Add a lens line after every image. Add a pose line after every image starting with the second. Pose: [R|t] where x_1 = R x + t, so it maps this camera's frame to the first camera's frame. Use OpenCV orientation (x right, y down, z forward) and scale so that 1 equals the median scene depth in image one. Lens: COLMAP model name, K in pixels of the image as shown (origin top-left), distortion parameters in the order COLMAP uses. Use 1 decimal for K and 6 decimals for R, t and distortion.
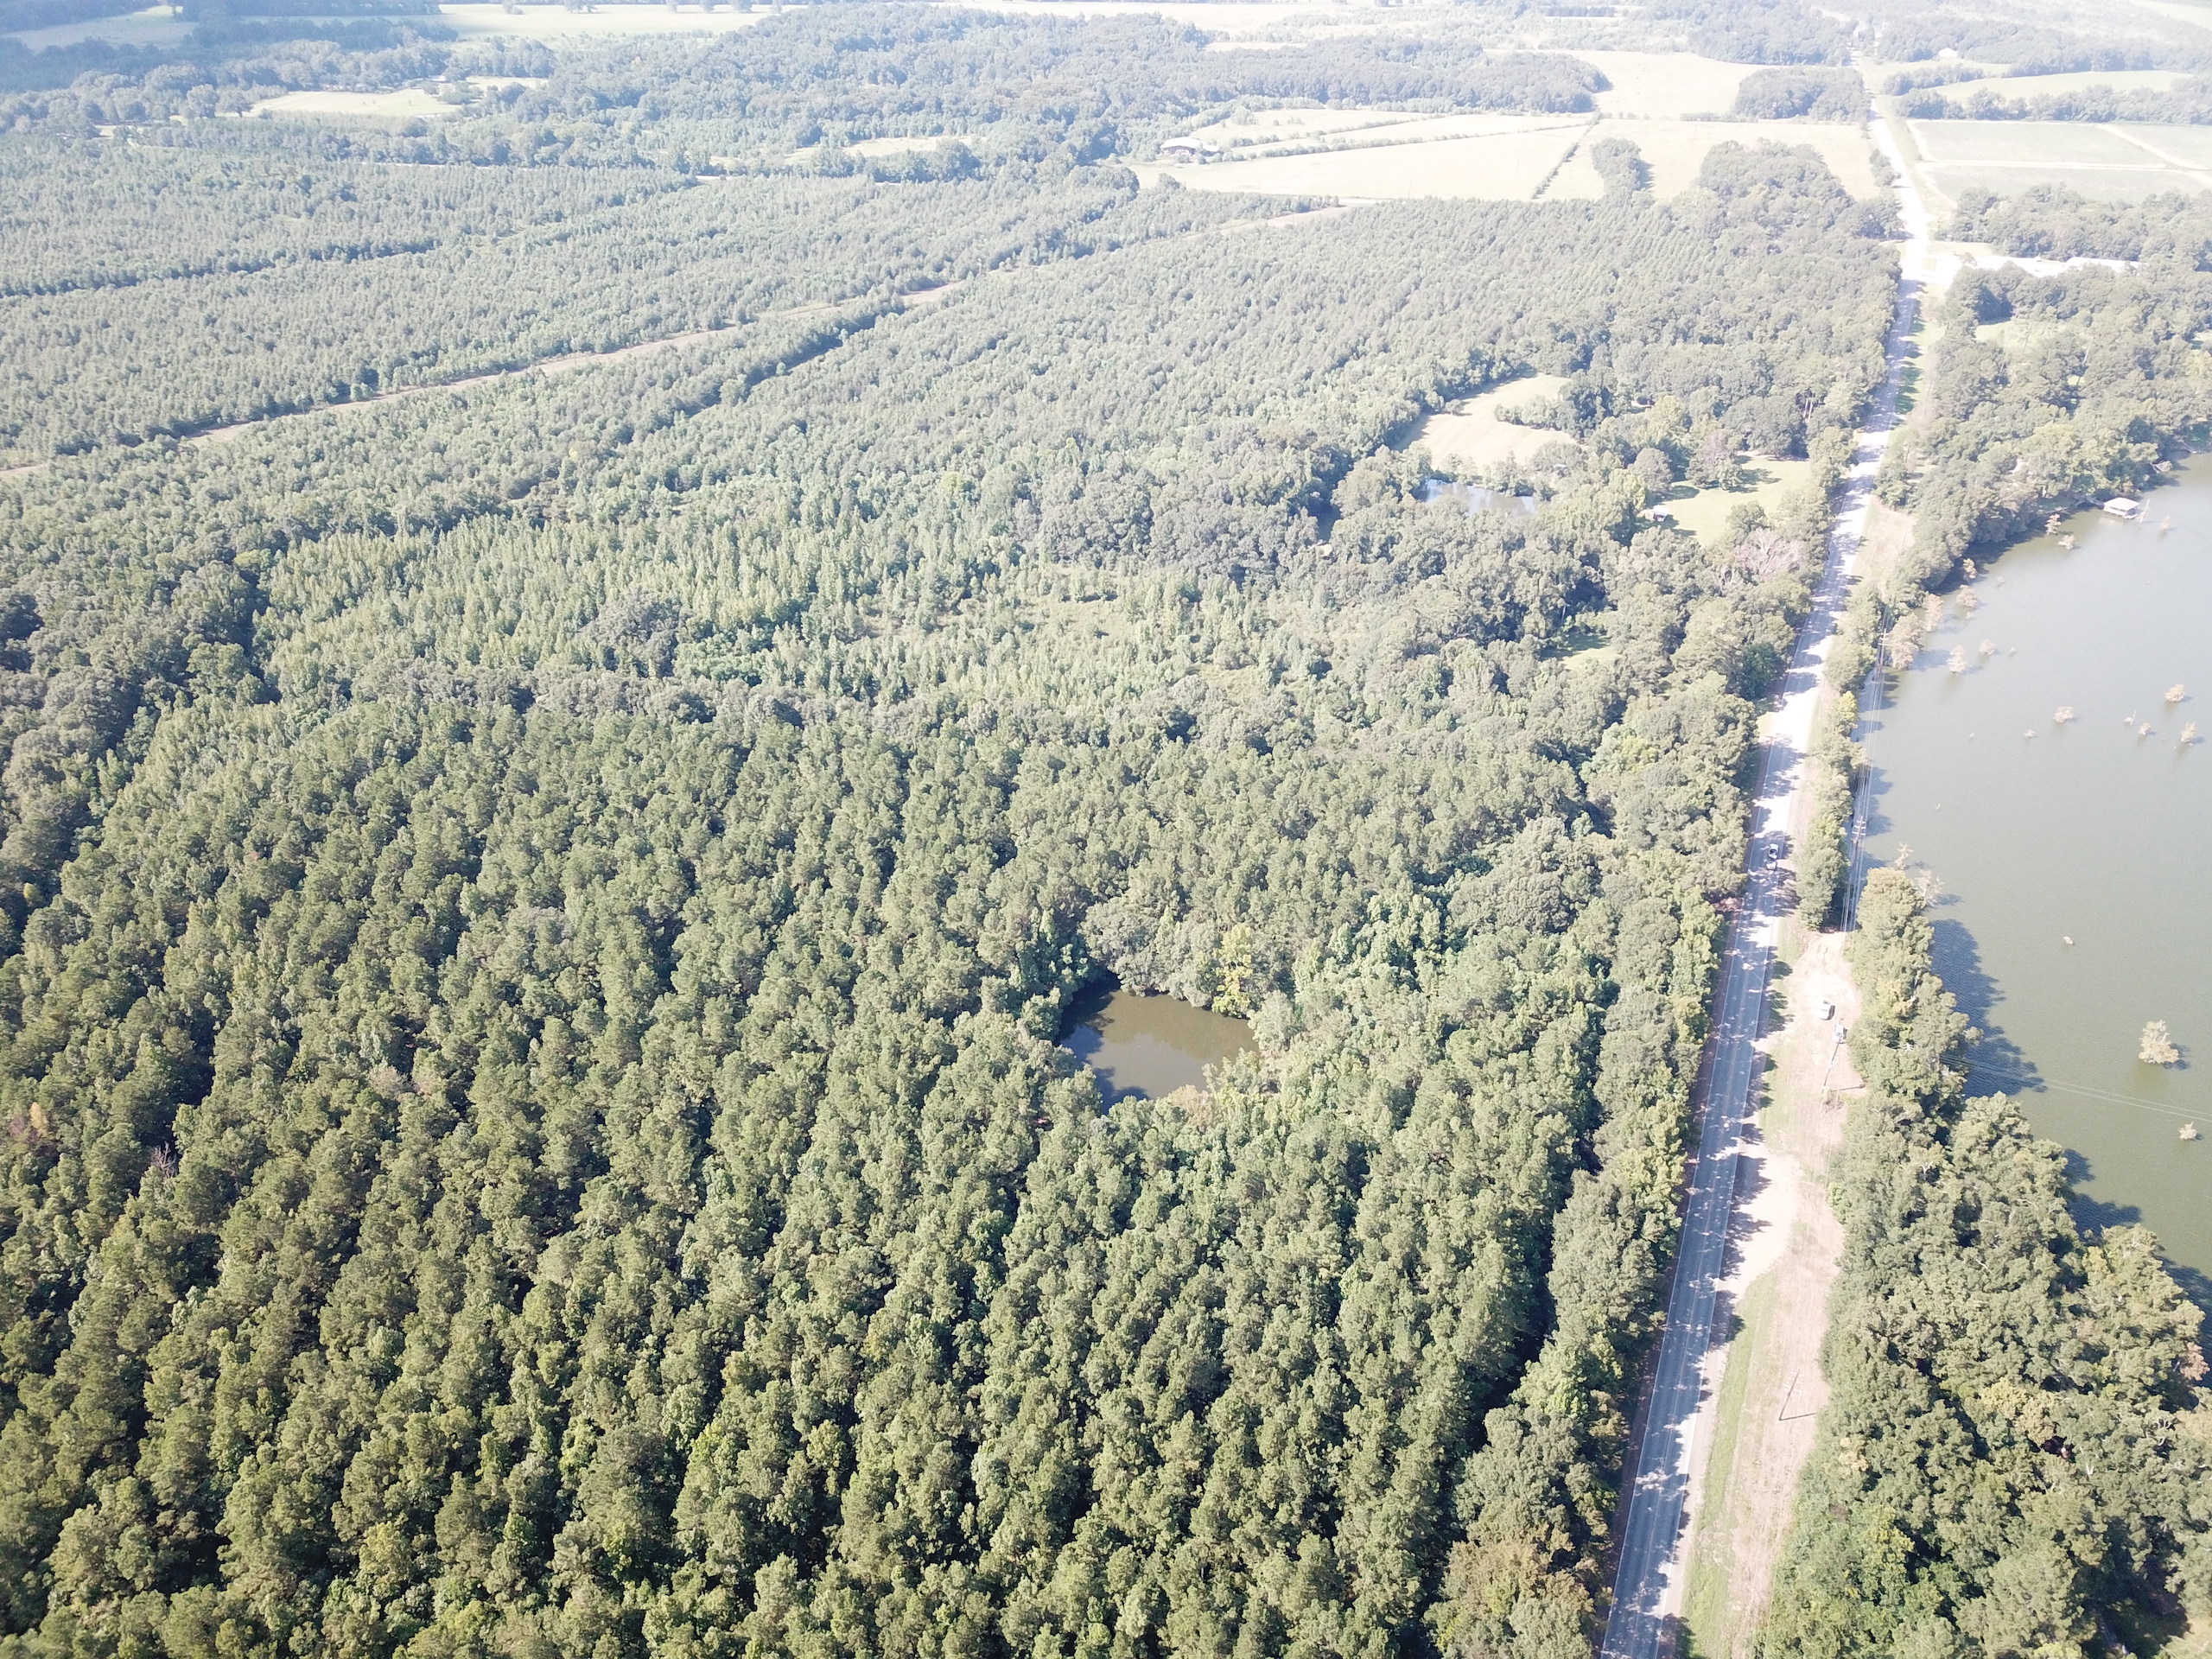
lens RADIAL K [[1685.3, 0, 1079.0], [0, 1685.3, 852.6], [0, 0, 1]] dist [0.017591, -0.014402]
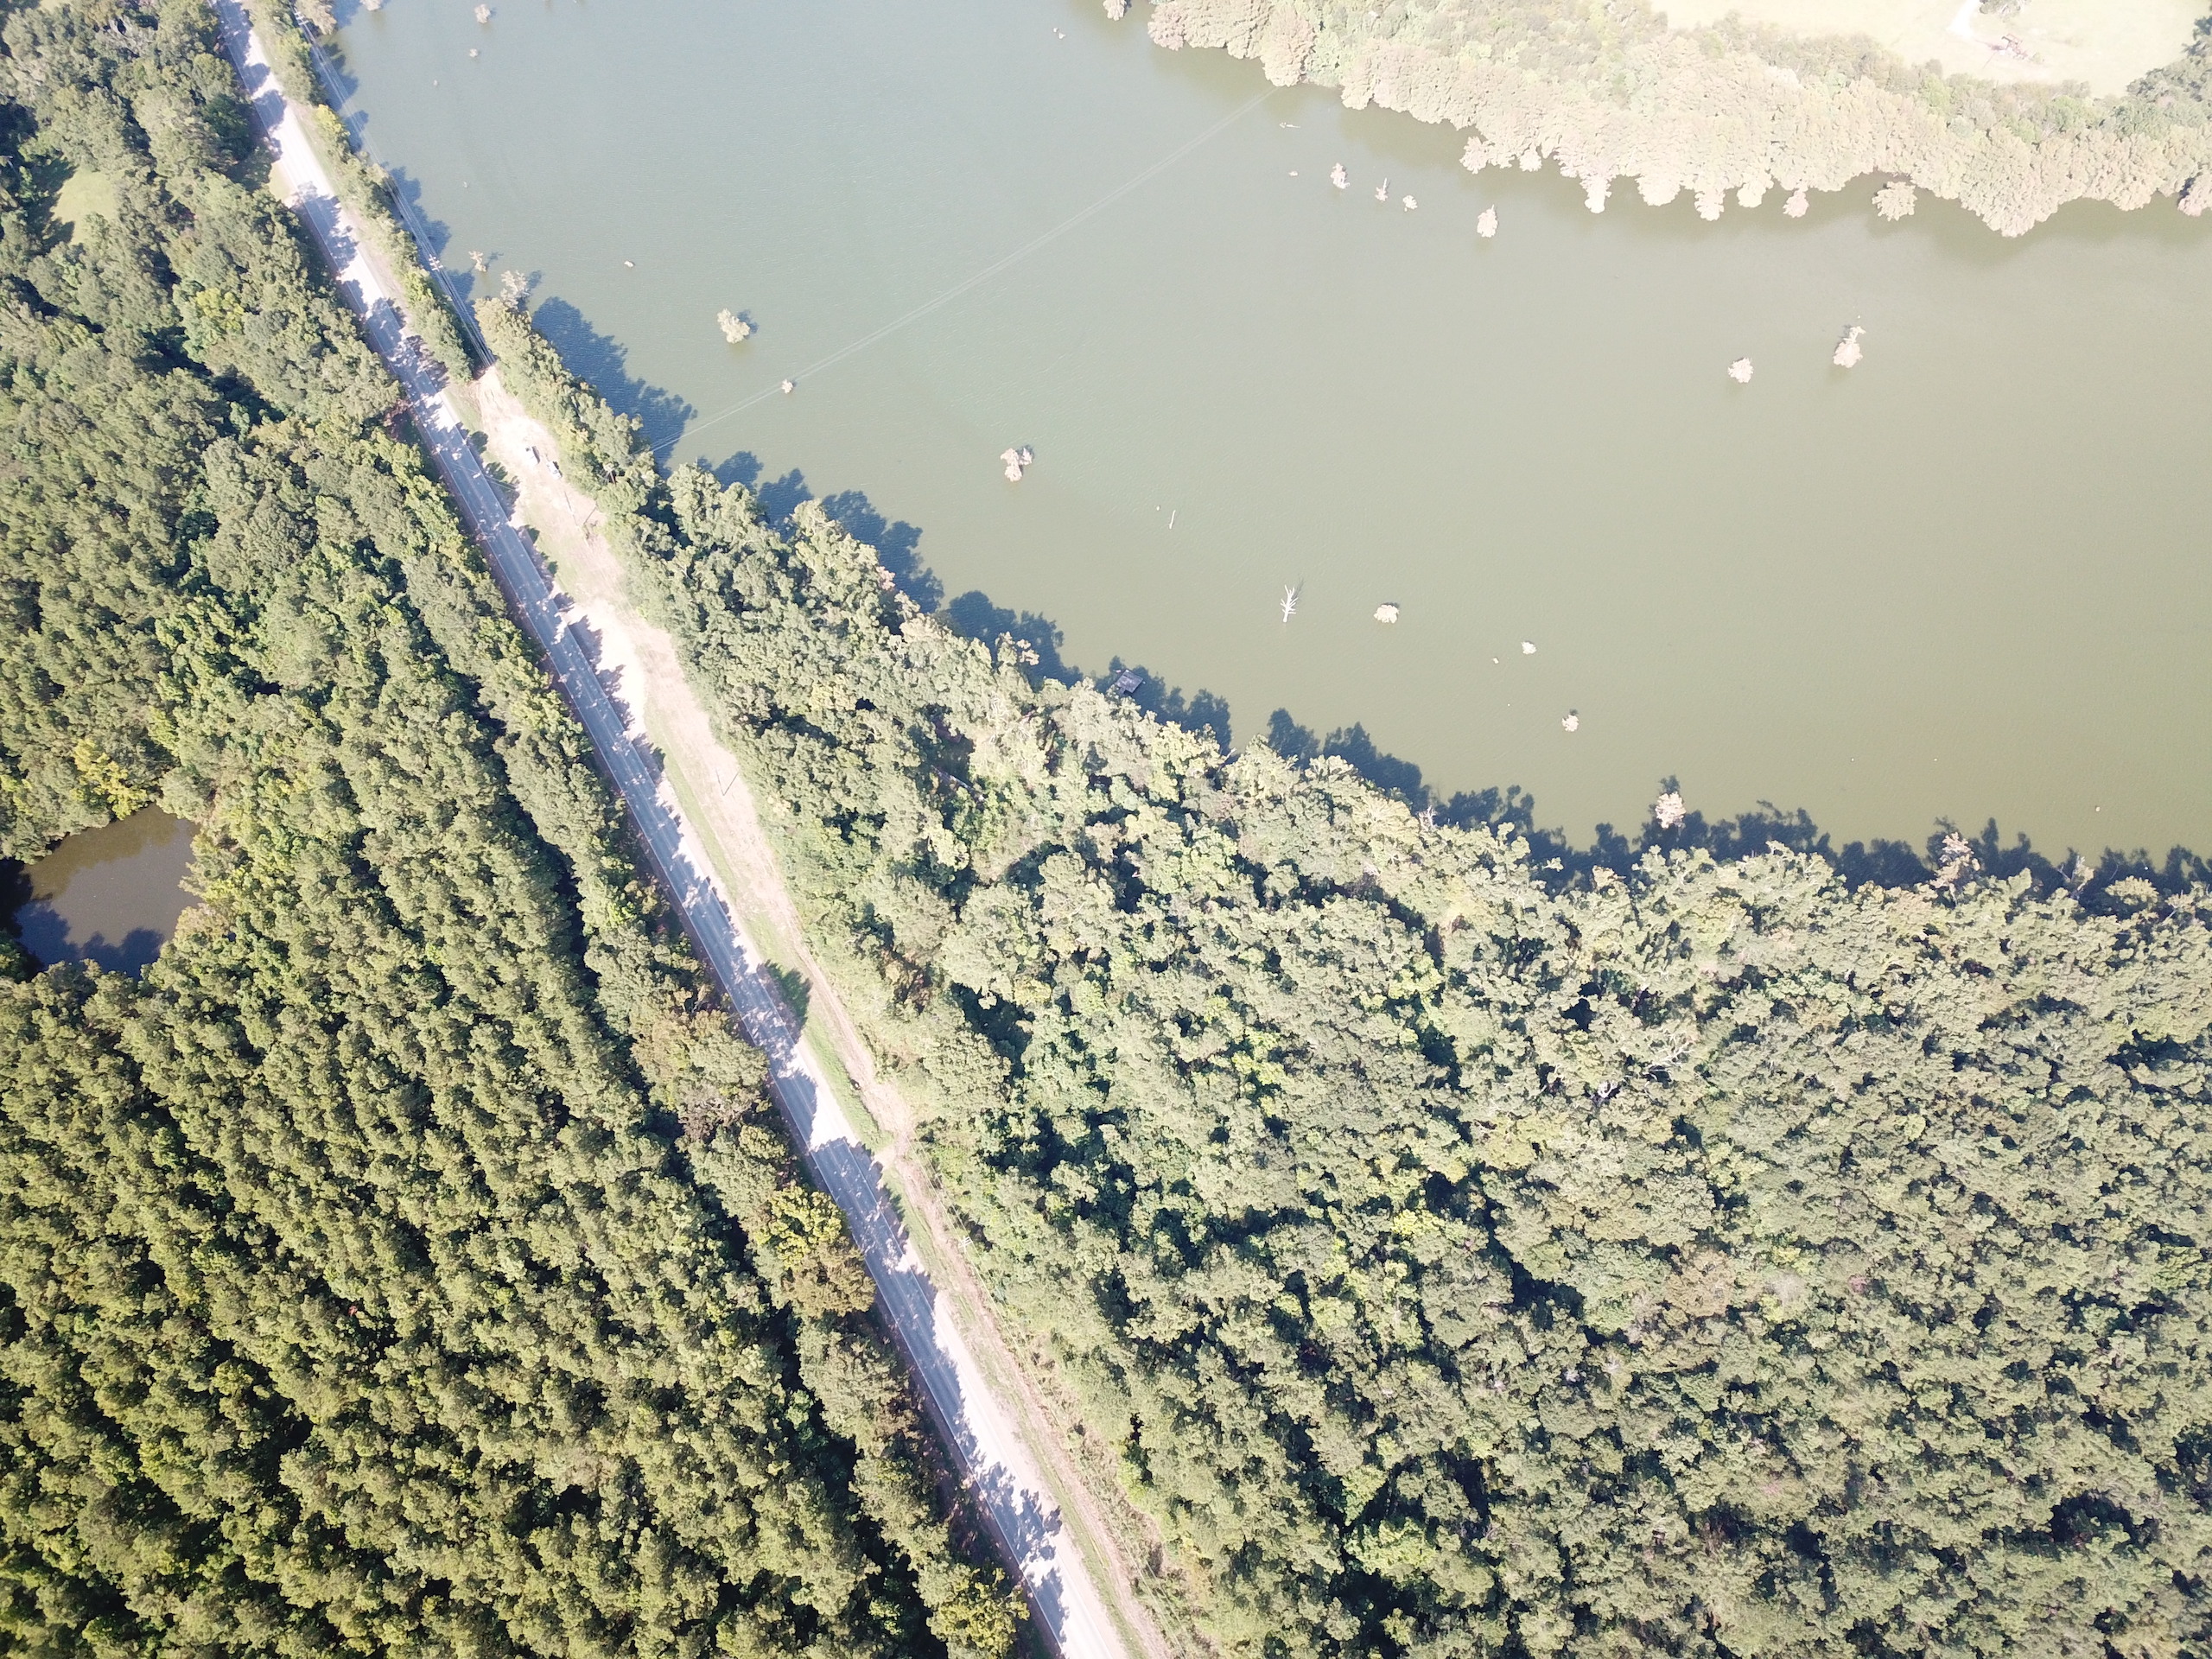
lens RADIAL K [[1685.3, 0, 1081.8], [0, 1685.3, 845.8], [0, 0, 1]] dist [0.017591, -0.014402]
pose [[0.583975, -0.713287, 0.387551, 0.011211], [0.437004, 0.678565, 0.590404, -0.344758], [-0.684106, -0.175420, 0.707974, -0.218685]]
